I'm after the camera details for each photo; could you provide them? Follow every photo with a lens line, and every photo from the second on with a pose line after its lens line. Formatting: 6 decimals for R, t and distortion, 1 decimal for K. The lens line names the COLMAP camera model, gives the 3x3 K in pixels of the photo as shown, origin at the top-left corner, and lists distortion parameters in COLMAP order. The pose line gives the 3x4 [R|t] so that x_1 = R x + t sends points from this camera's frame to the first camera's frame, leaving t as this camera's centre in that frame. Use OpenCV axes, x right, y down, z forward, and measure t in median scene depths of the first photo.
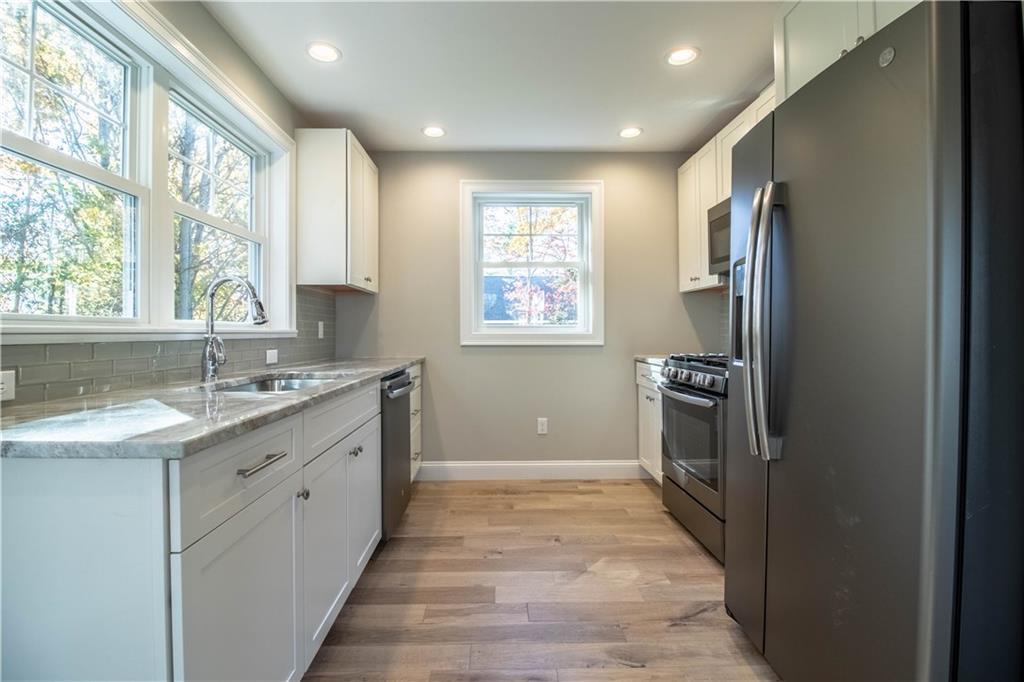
lens RADIAL K [[469.7, 0, 505.3], [0, 469.7, 335.5], [0, 0, 1]] dist [-0.010362, -0.001583]
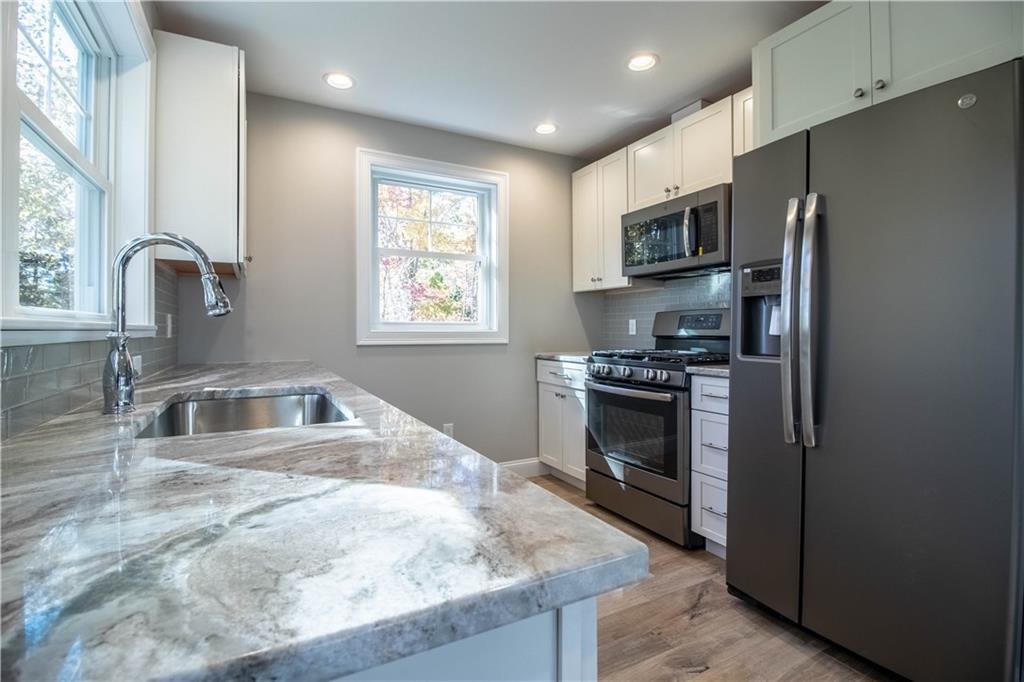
lens RADIAL K [[469.7, 0, 509.9], [0, 469.7, 335.2], [0, 0, 1]] dist [-0.010362, -0.001583]
pose [[0.897161, -0.002862, 0.441695, -0.239146], [0.000813, 0.999988, 0.004829, -0.000707], [-0.441703, -0.003974, 0.897152, 0.140444]]
